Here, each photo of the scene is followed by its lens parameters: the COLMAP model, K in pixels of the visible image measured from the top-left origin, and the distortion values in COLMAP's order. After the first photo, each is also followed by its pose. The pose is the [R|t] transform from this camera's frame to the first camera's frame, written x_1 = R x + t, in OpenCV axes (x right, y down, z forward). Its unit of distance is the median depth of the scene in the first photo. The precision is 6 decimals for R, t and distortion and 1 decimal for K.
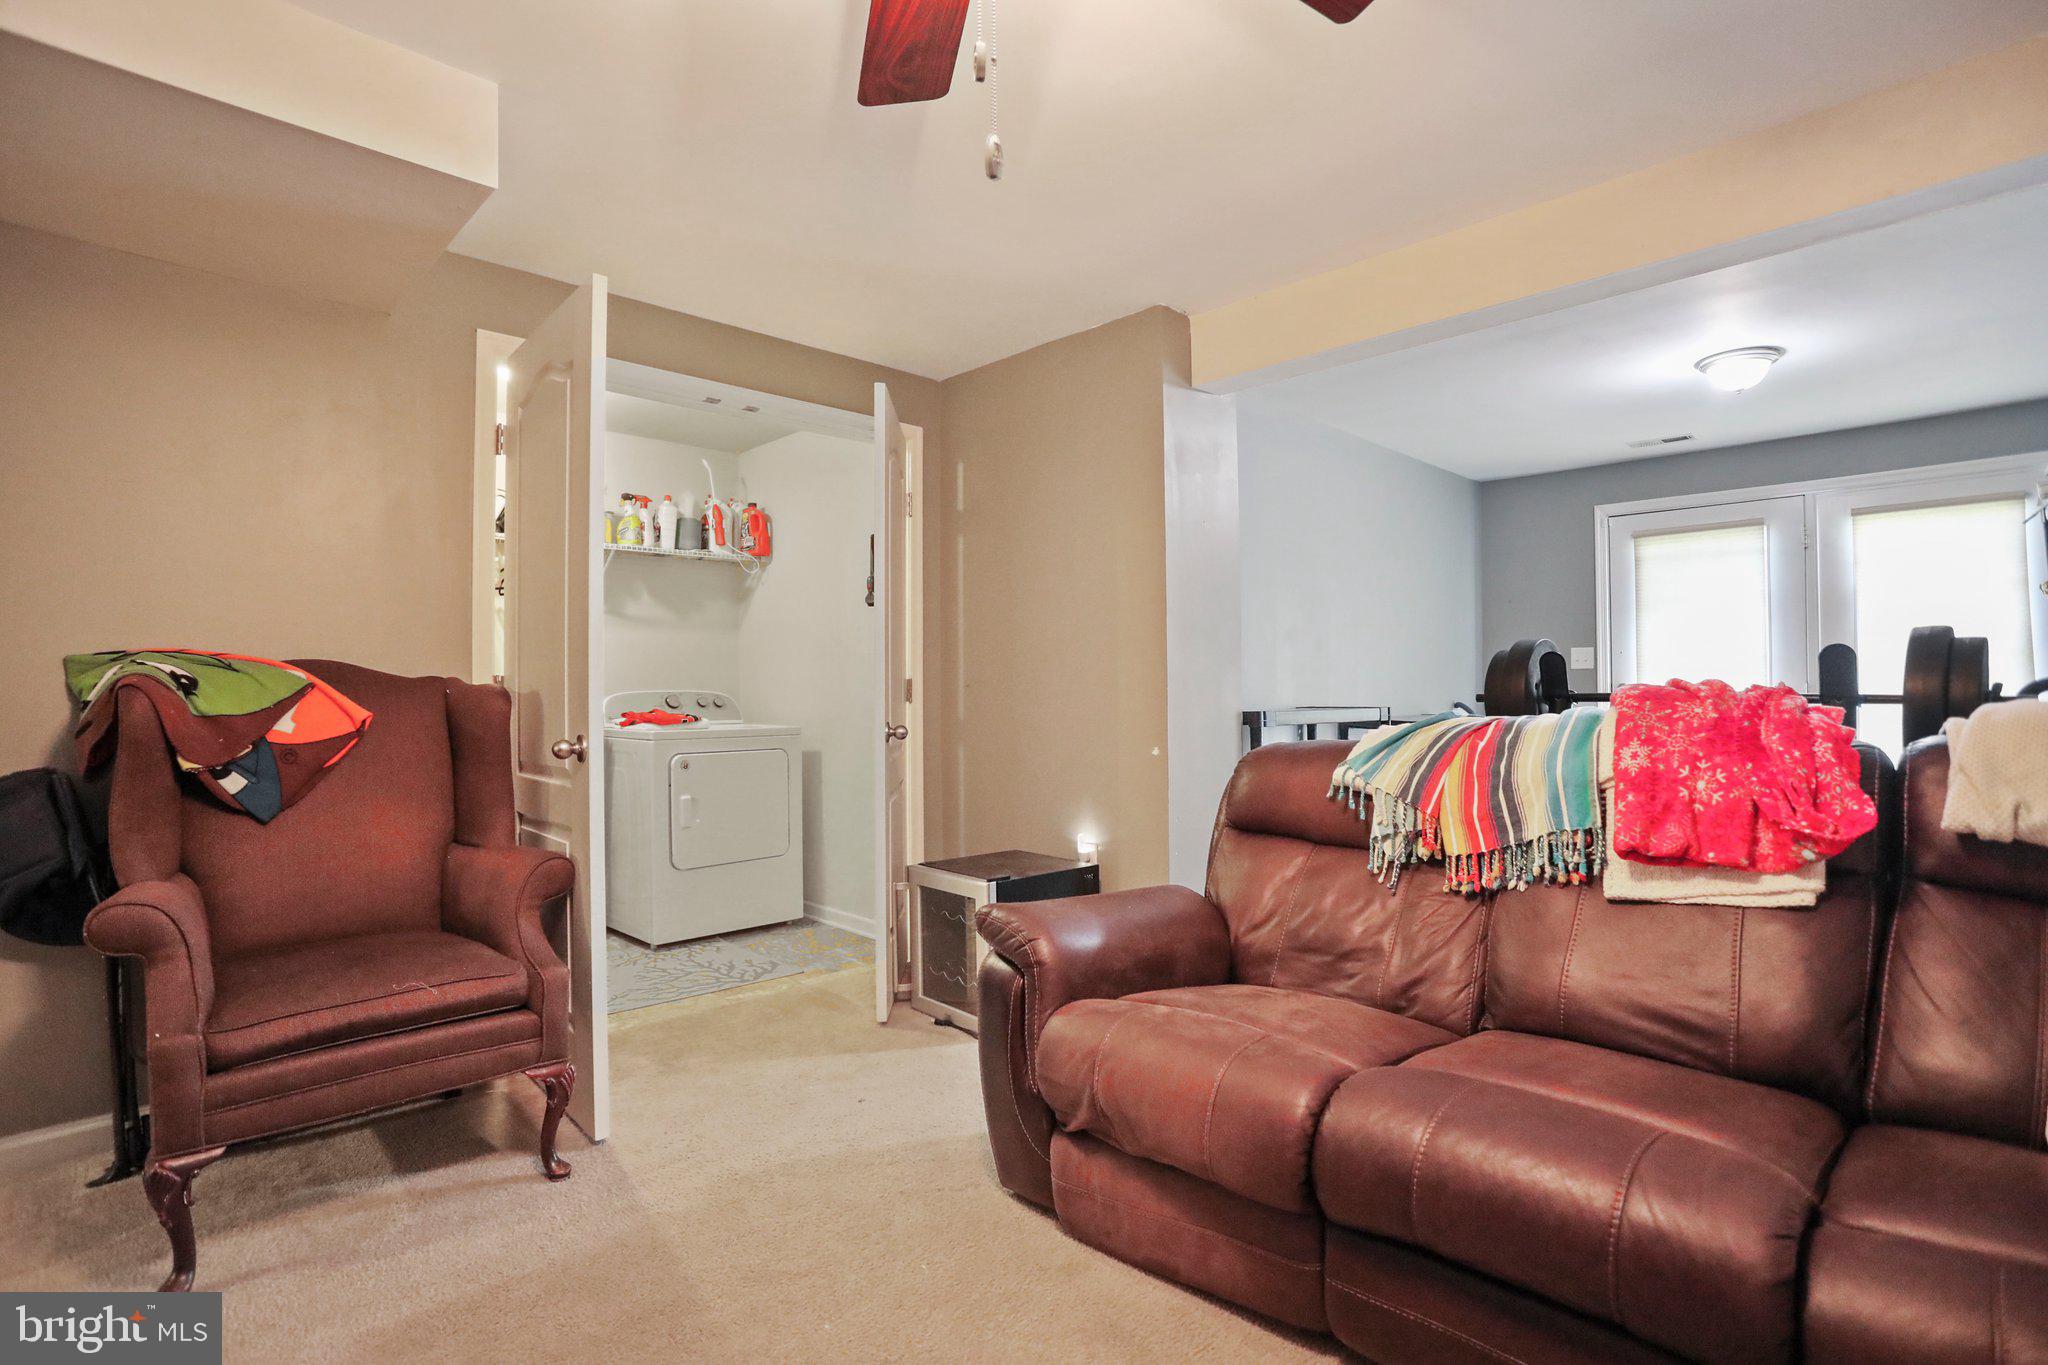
lens RADIAL K [[1001.3, 0, 1029.0], [0, 1001.3, 687.3], [0, 0, 1]] dist [-0.063872, 0.025260]
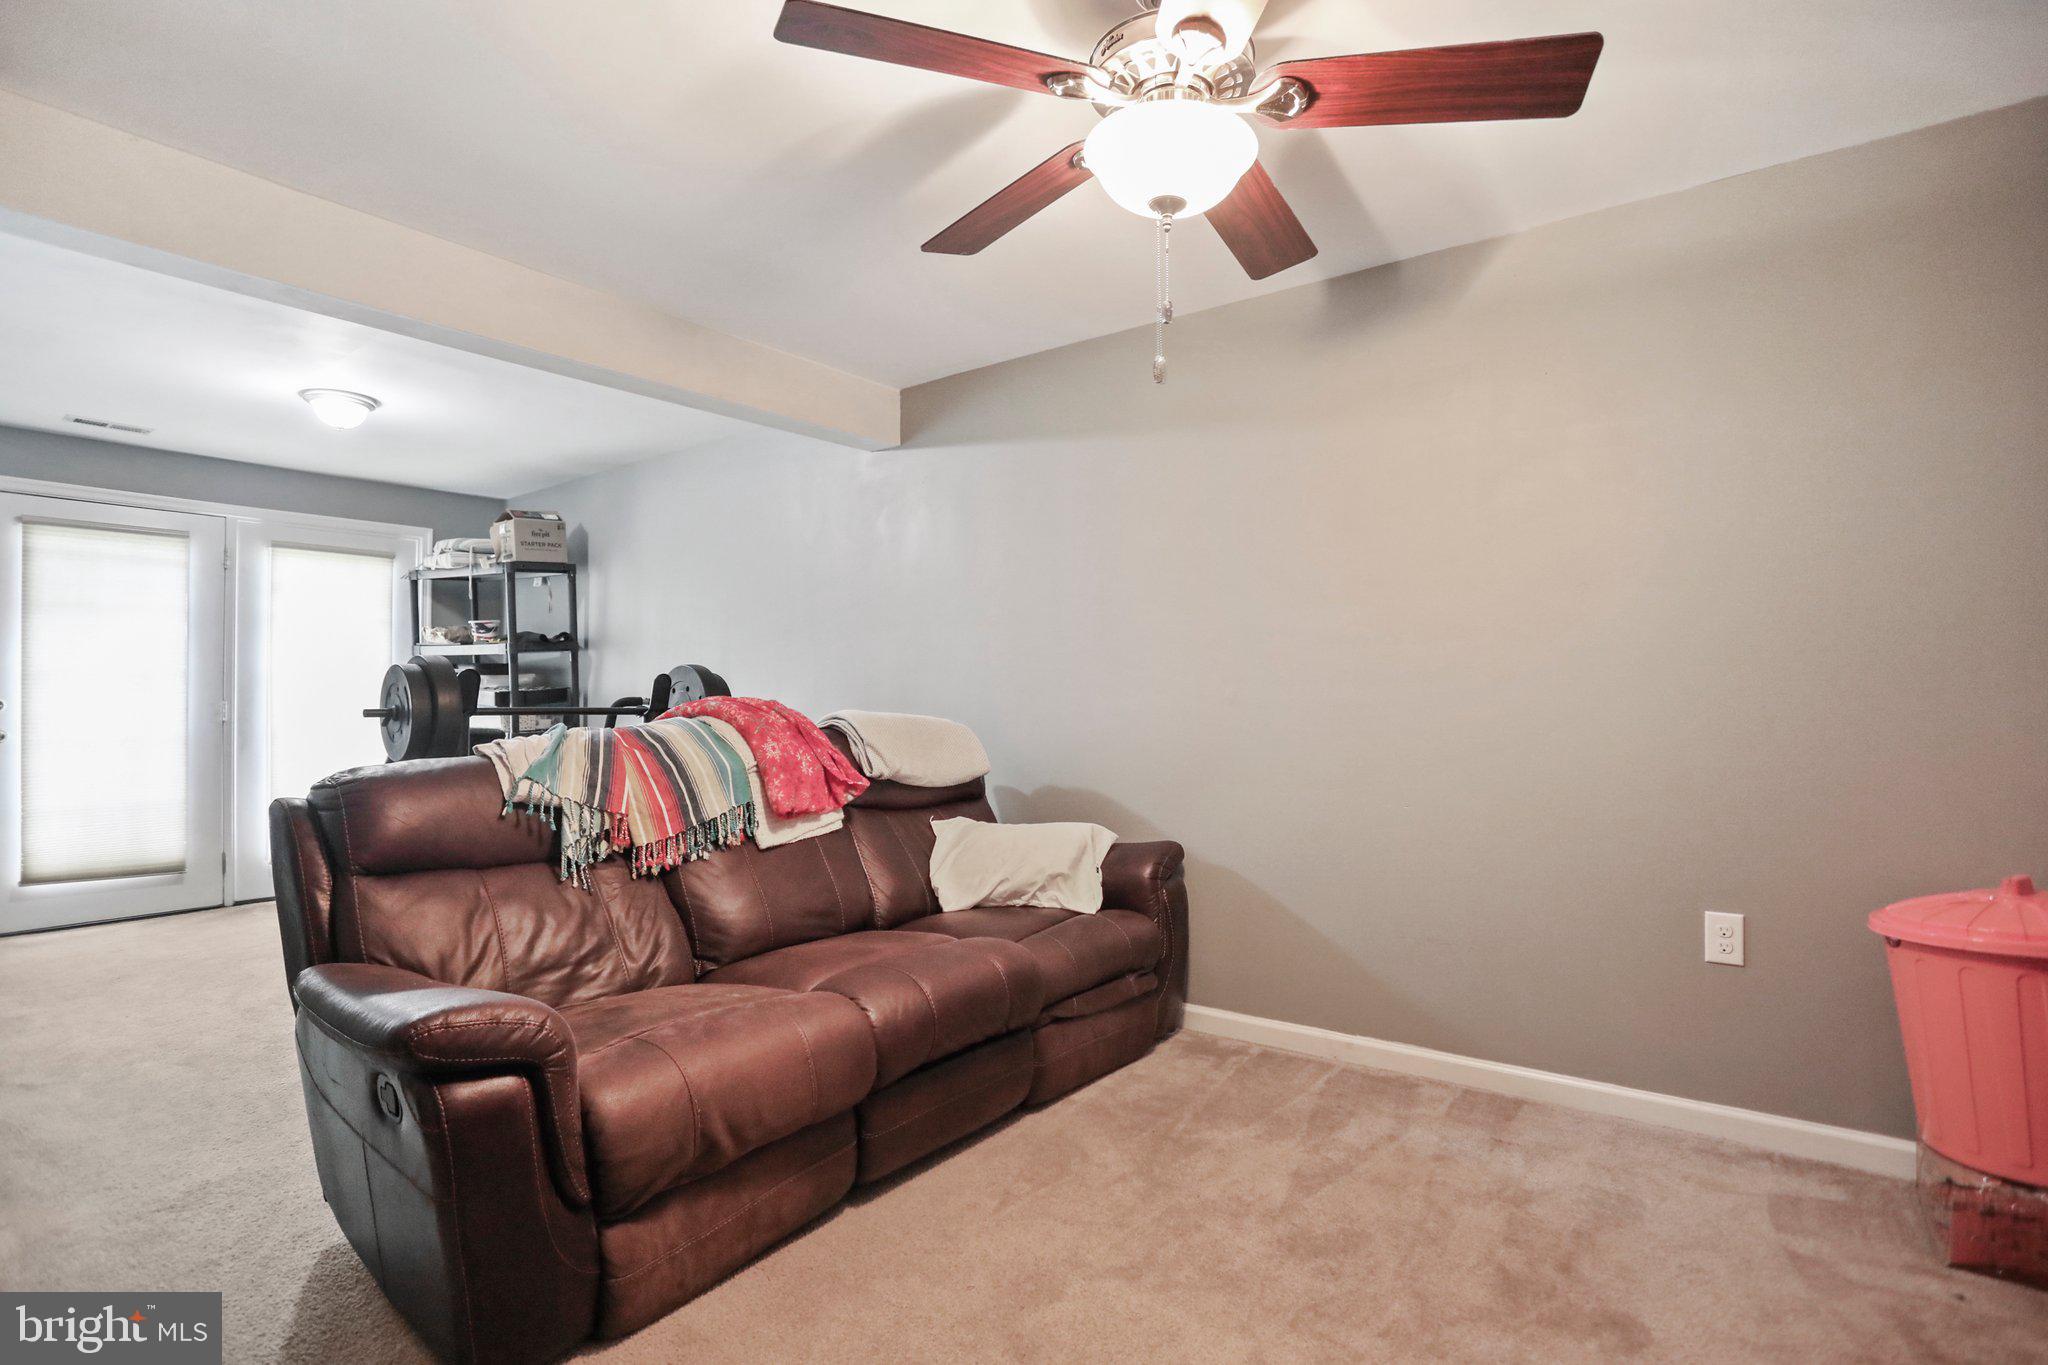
lens RADIAL K [[1001.3, 0, 1029.0], [0, 1001.3, 687.3], [0, 0, 1]] dist [-0.063872, 0.025260]
pose [[-0.146163, 0.020824, 0.989041, -0.751318], [-0.000566, 0.999777, -0.021133, 0.007378], [-0.989260, -0.003649, -0.146119, 0.678183]]
